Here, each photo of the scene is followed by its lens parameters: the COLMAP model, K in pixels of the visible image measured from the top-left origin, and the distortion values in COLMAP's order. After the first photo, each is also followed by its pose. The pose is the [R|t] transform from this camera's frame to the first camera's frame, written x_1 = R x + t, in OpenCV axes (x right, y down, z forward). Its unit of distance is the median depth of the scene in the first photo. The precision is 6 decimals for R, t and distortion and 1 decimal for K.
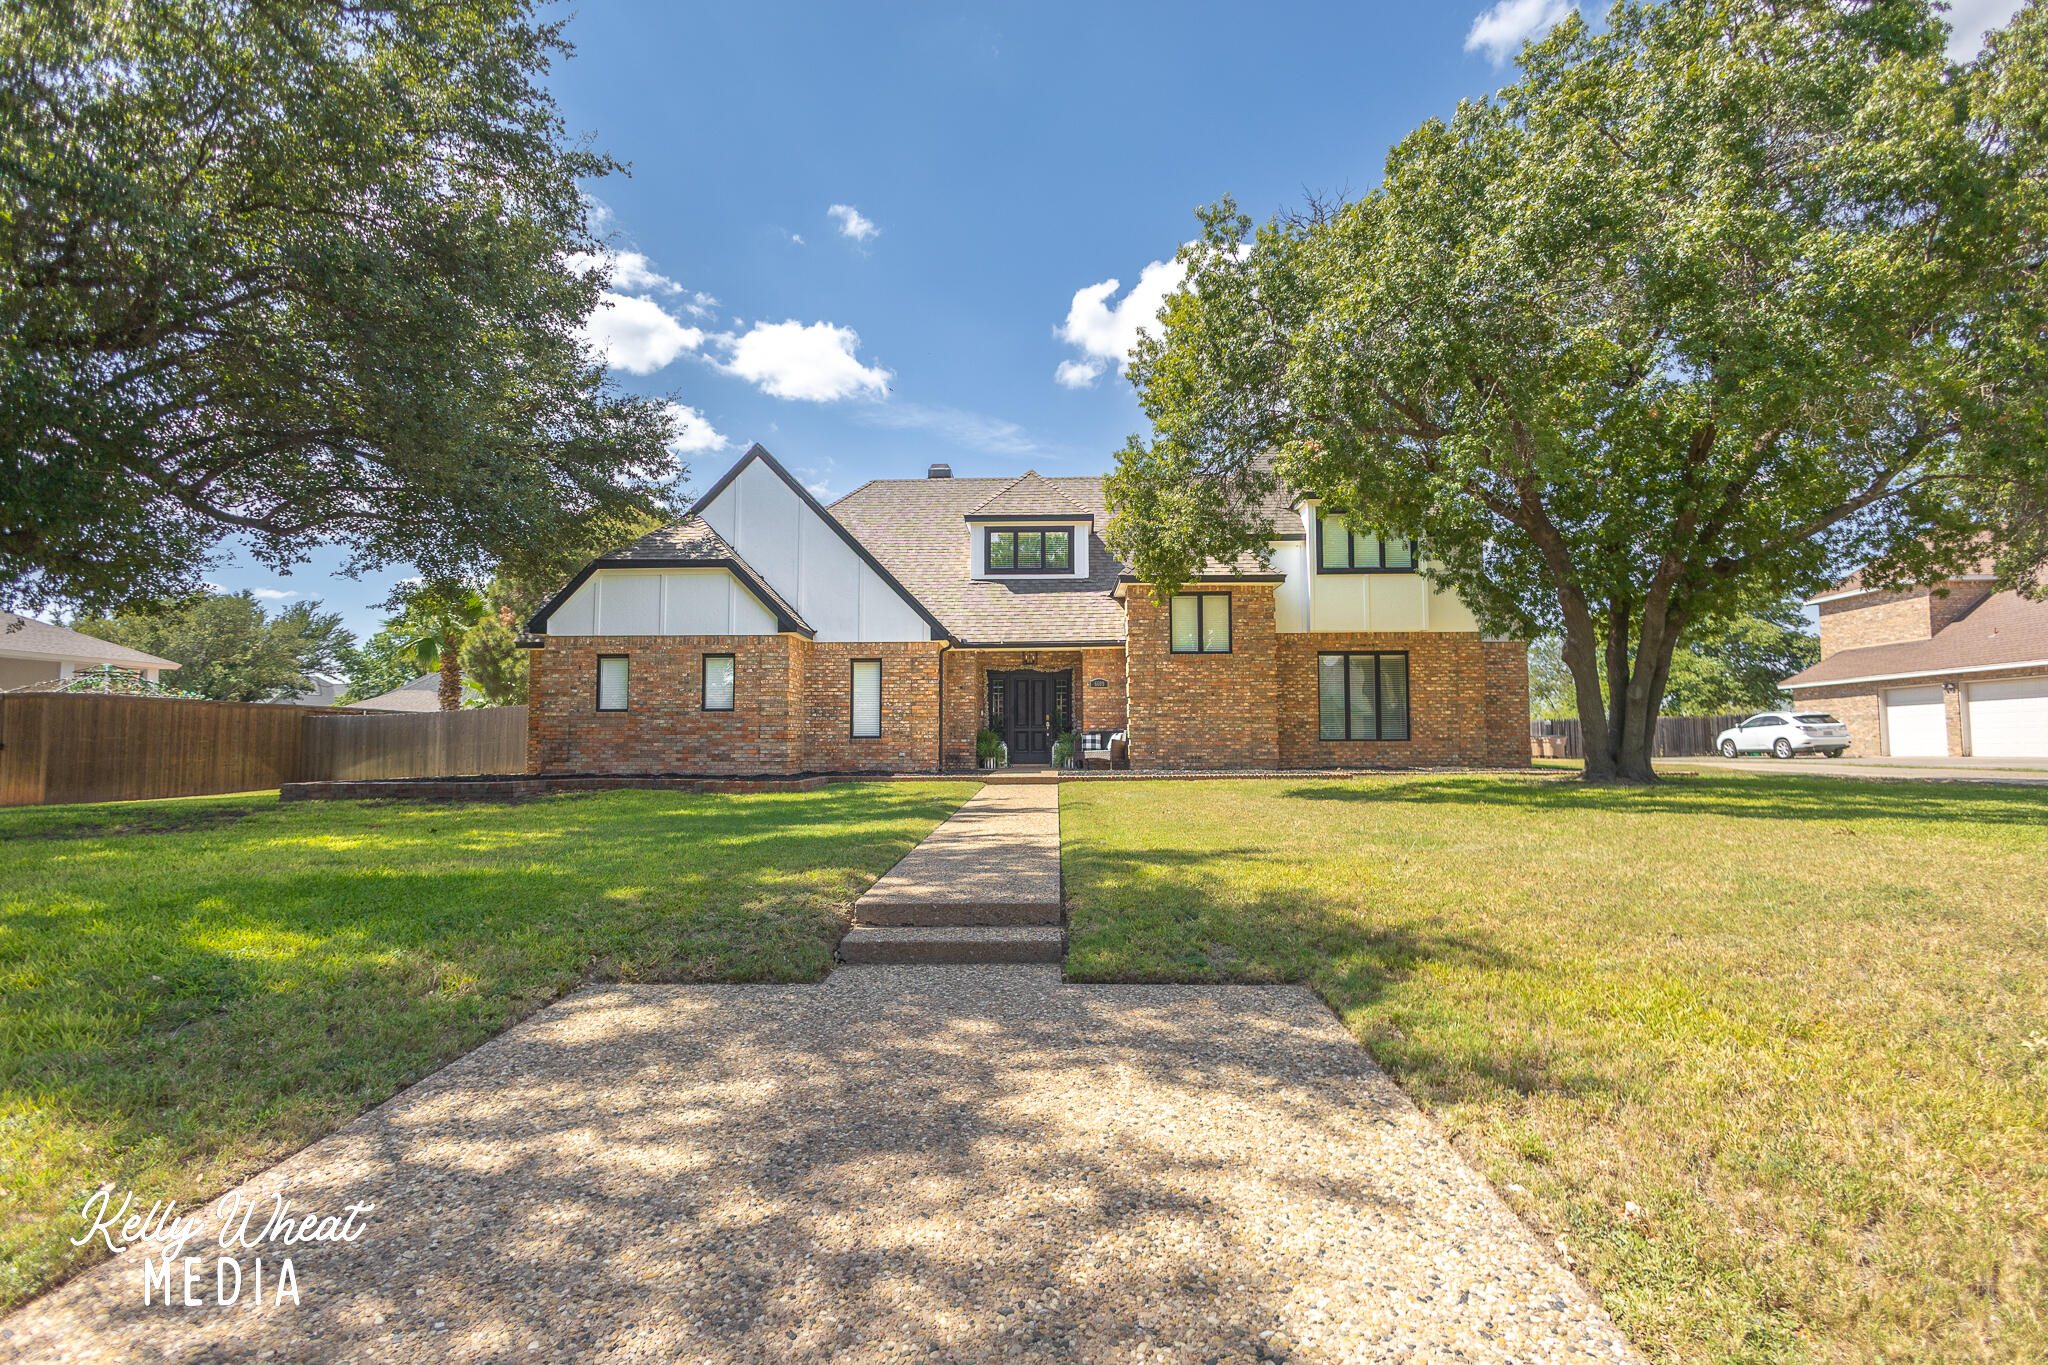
lens RADIAL K [[900.6, 0, 1025.6], [0, 900.6, 699.3], [0, 0, 1]] dist [0.017070, 0.000104]
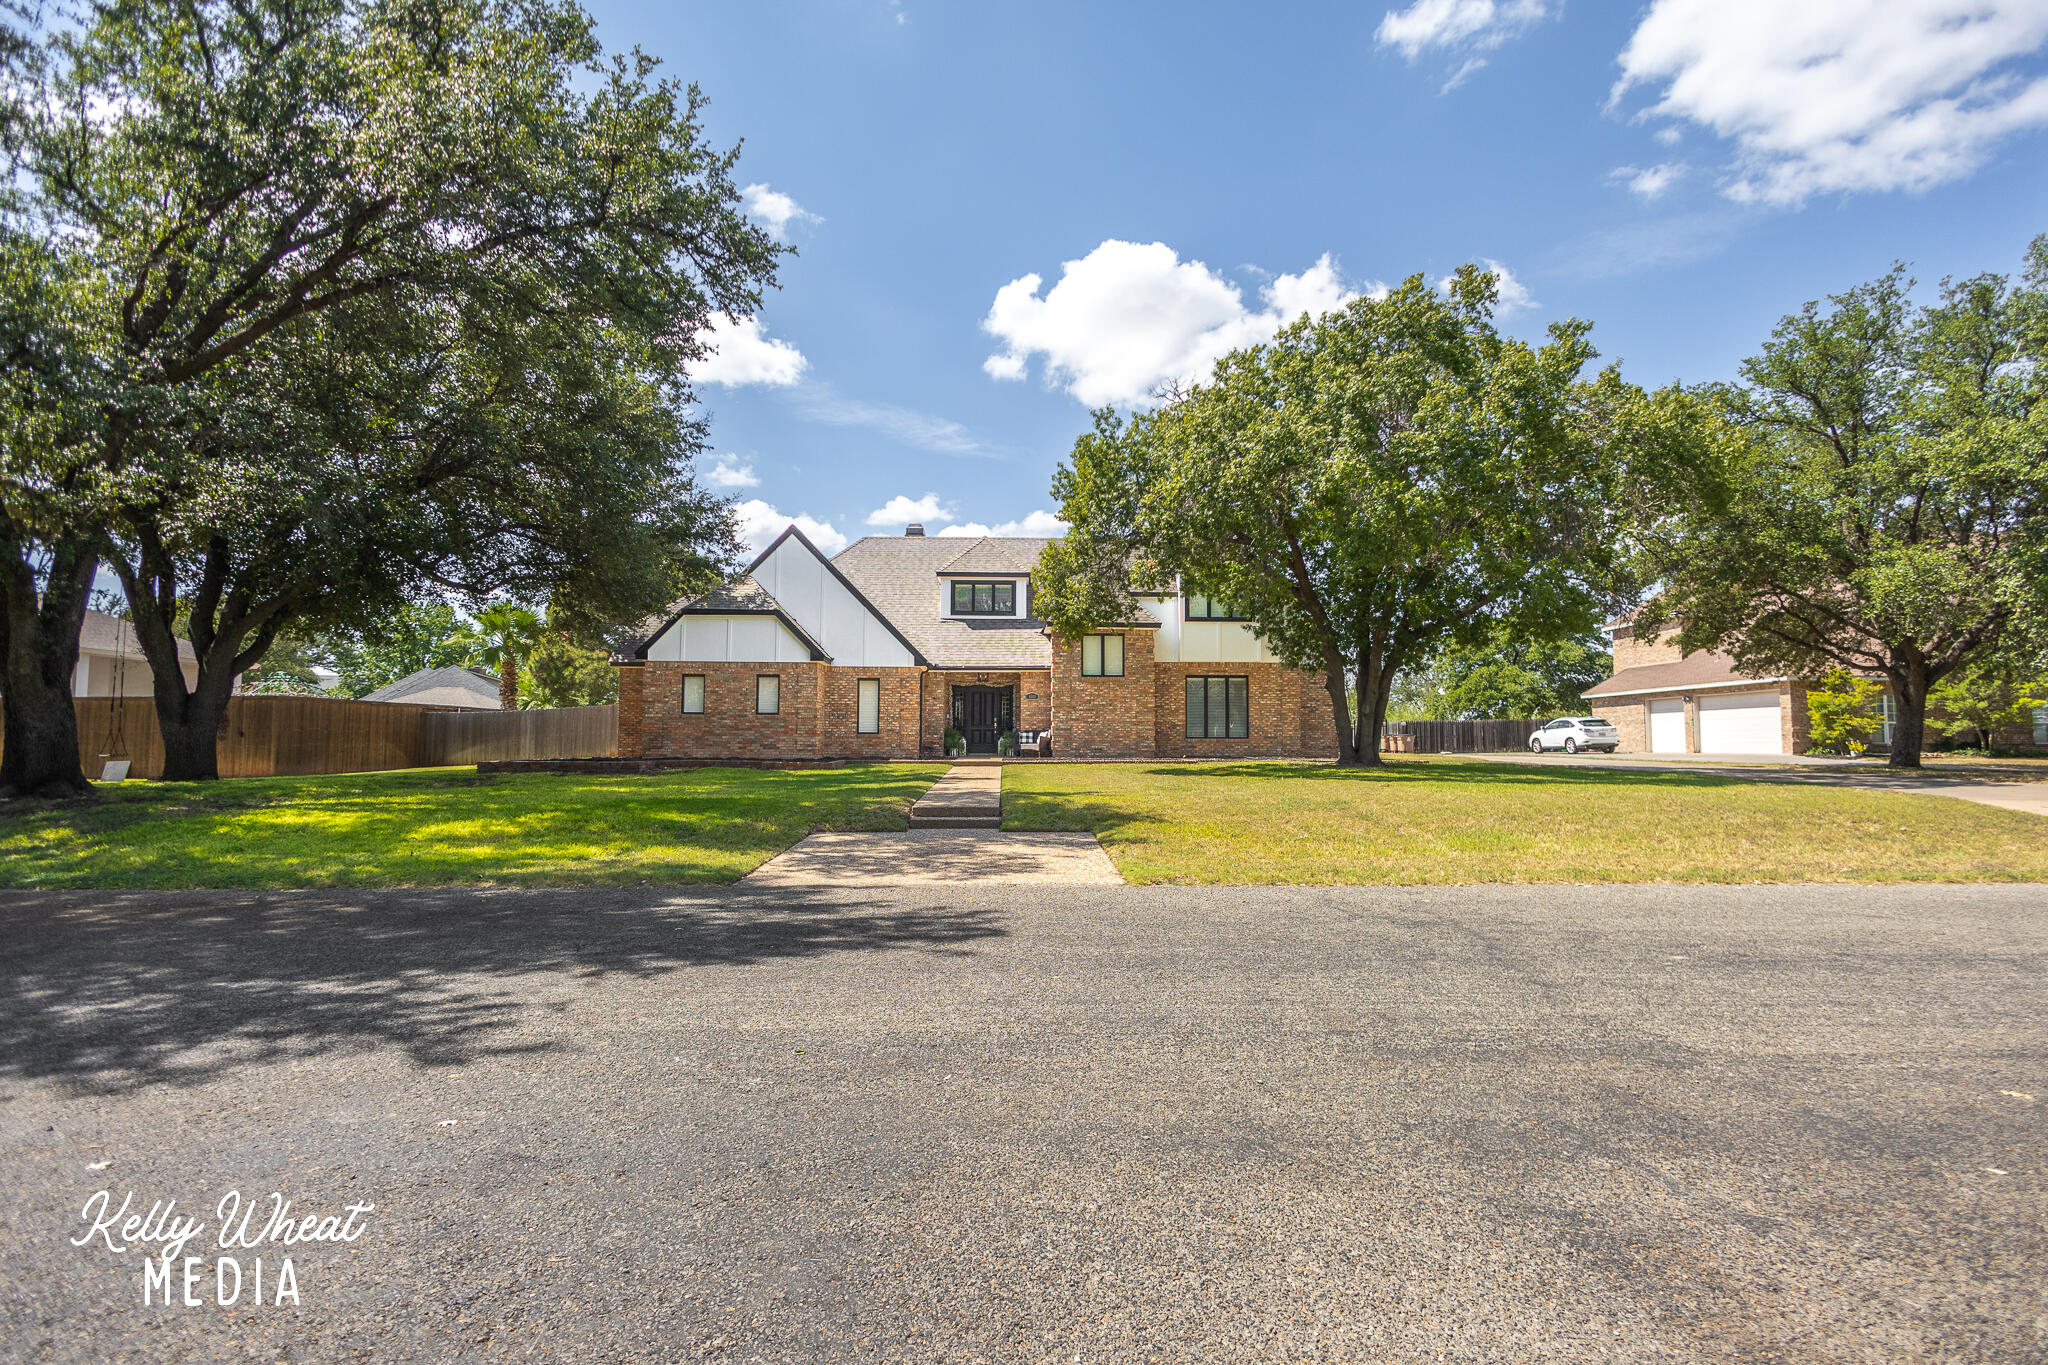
lens RADIAL K [[928.1, 0, 1025.6], [0, 928.1, 680.5], [0, 0, 1]] dist [0.003717, 0.000410]
pose [[0.998078, 0.011364, 0.060920, -0.018099], [-0.010667, 0.999874, -0.011747, -0.025947], [-0.061045, 0.011074, 0.998074, -0.465153]]
